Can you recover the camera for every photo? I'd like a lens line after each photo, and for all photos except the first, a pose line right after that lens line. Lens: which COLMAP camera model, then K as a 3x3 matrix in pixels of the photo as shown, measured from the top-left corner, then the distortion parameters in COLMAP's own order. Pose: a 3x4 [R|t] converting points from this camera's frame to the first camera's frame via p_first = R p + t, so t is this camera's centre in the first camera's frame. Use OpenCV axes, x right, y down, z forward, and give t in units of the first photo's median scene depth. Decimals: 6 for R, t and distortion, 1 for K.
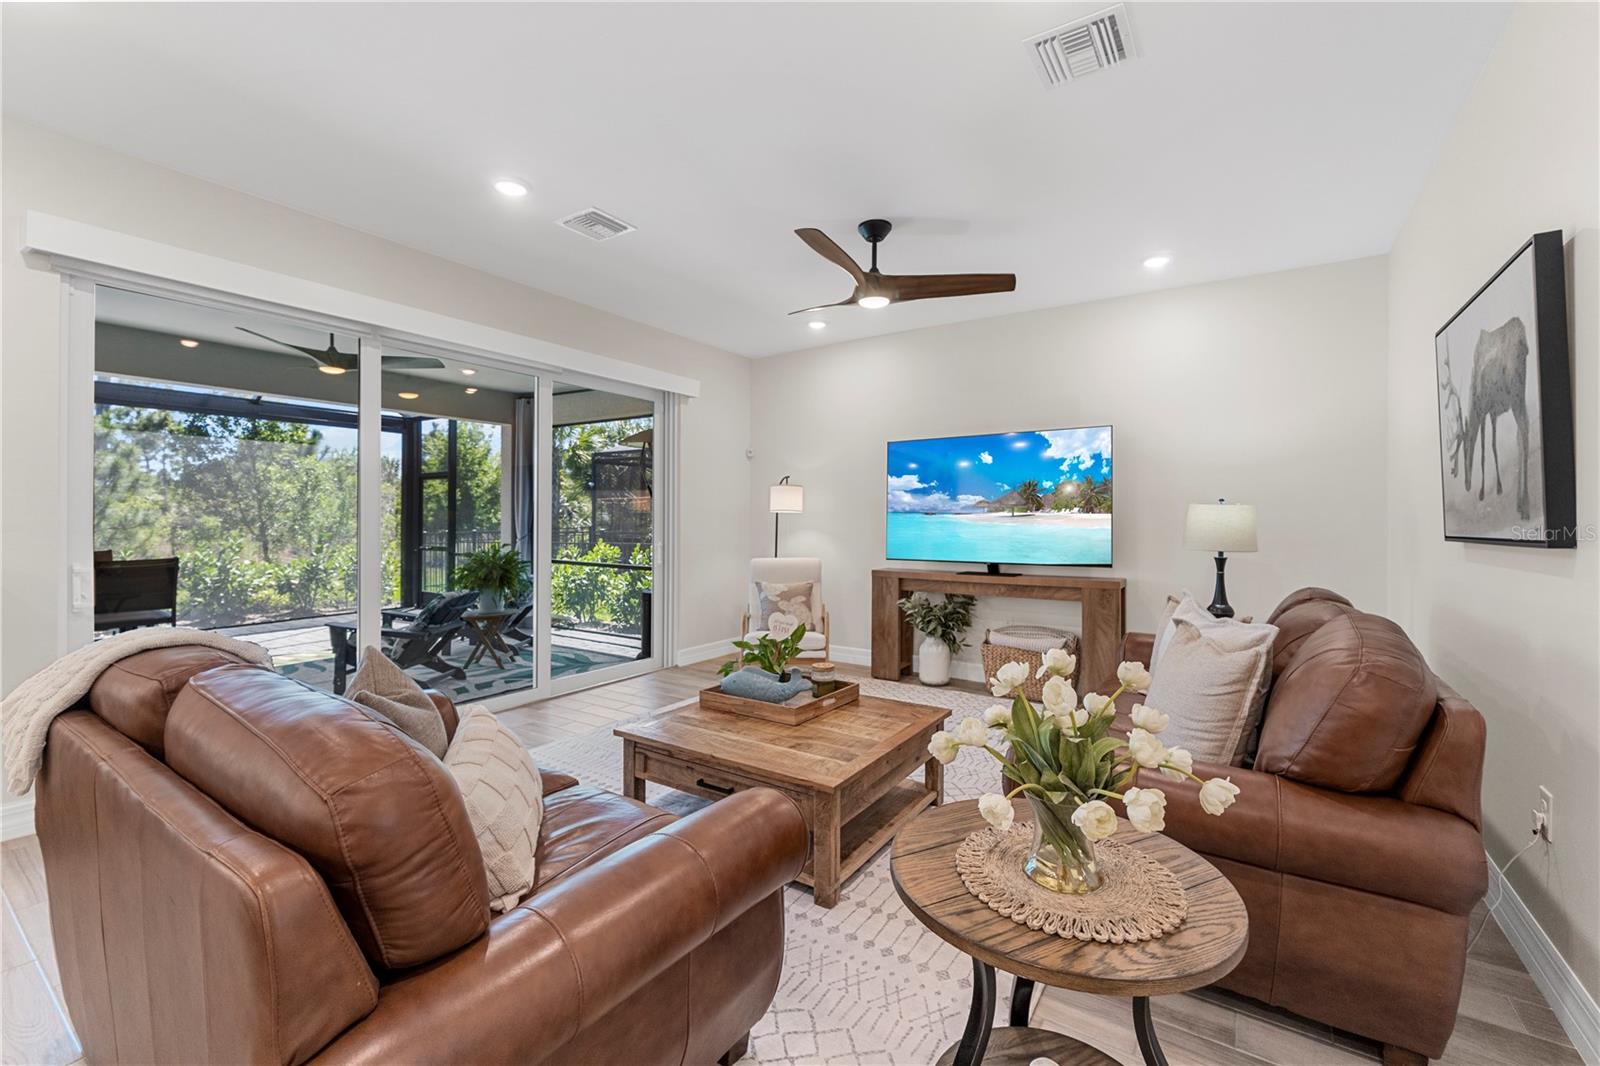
lens RADIAL K [[668.9, 0, 793.6], [0, 668.9, 531.4], [0, 0, 1]] dist [-0.006498, -0.000881]
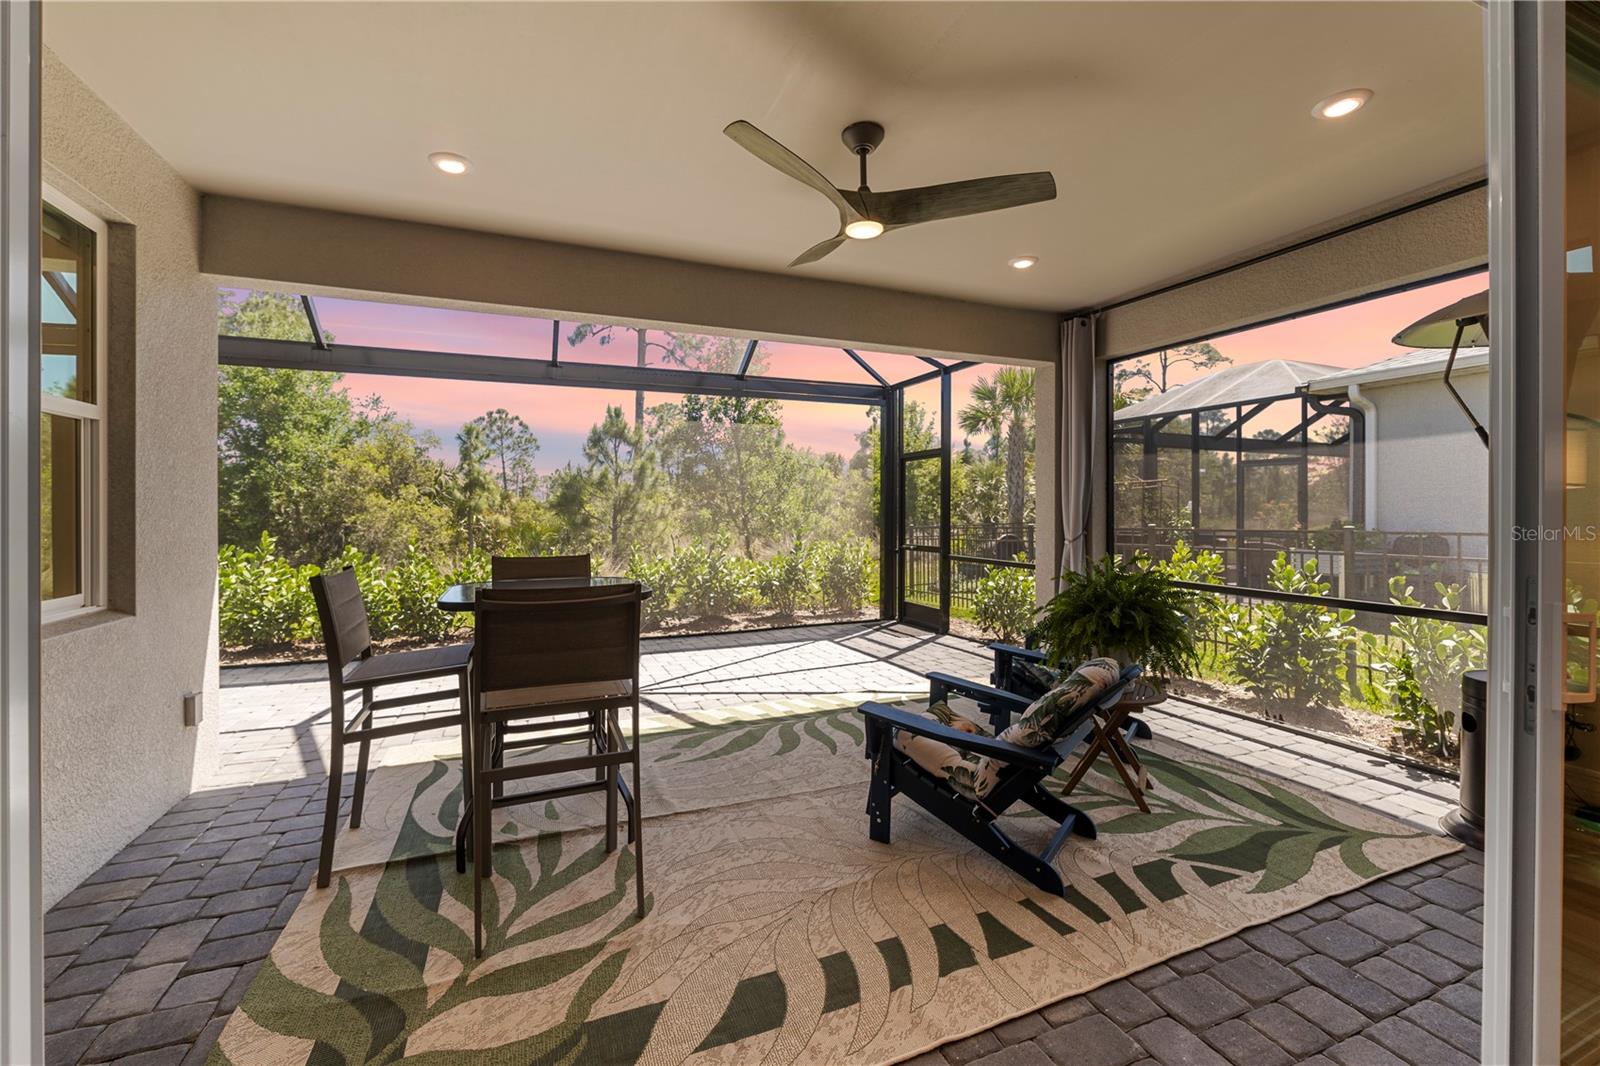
lens RADIAL K [[668.9, 0, 787.8], [0, 668.9, 524.8], [0, 0, 1]] dist [-0.006498, -0.000881]
pose [[0.825555, 0.005688, -0.564293, -0.434354], [-0.005048, 0.999984, 0.002695, -0.005447], [0.564299, 0.000623, 0.825570, 0.511938]]
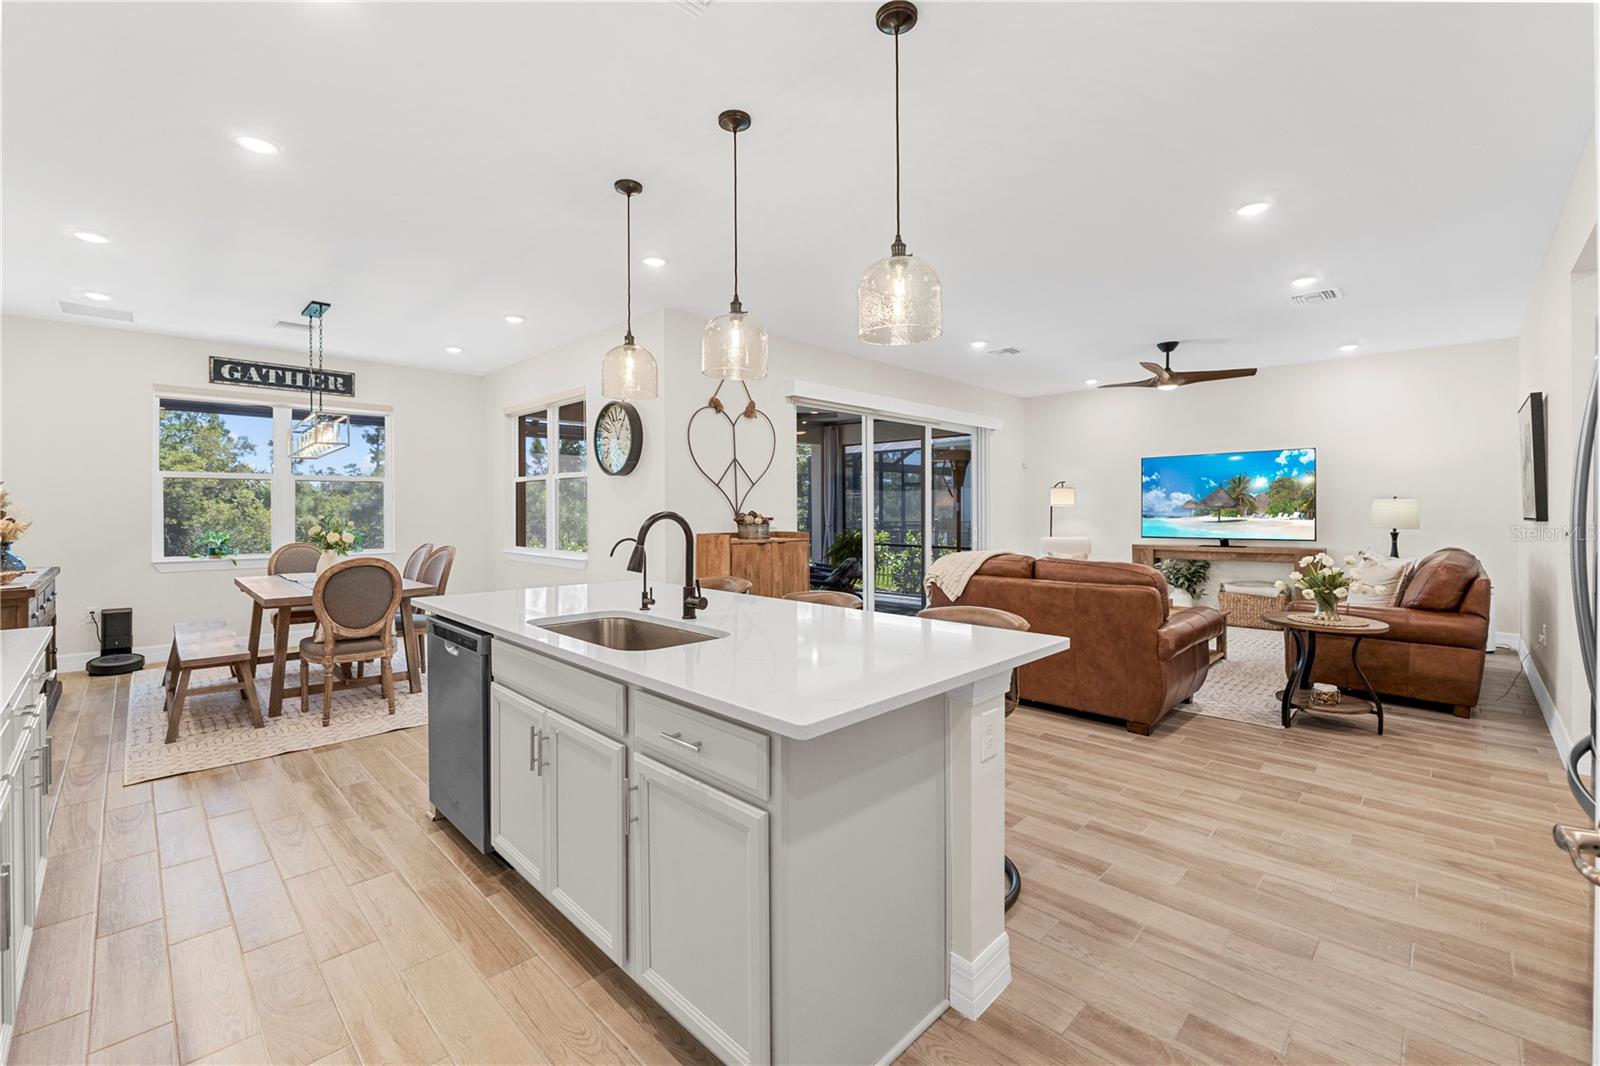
lens RADIAL K [[668.9, 0, 793.6], [0, 668.9, 518.8], [0, 0, 1]] dist [-0.006498, -0.000881]
pose [[0.982543, -0.005504, -0.185953, -0.353248], [0.004466, 0.999972, -0.006001, 0.006125], [0.185981, 0.005066, 0.982540, -0.613671]]
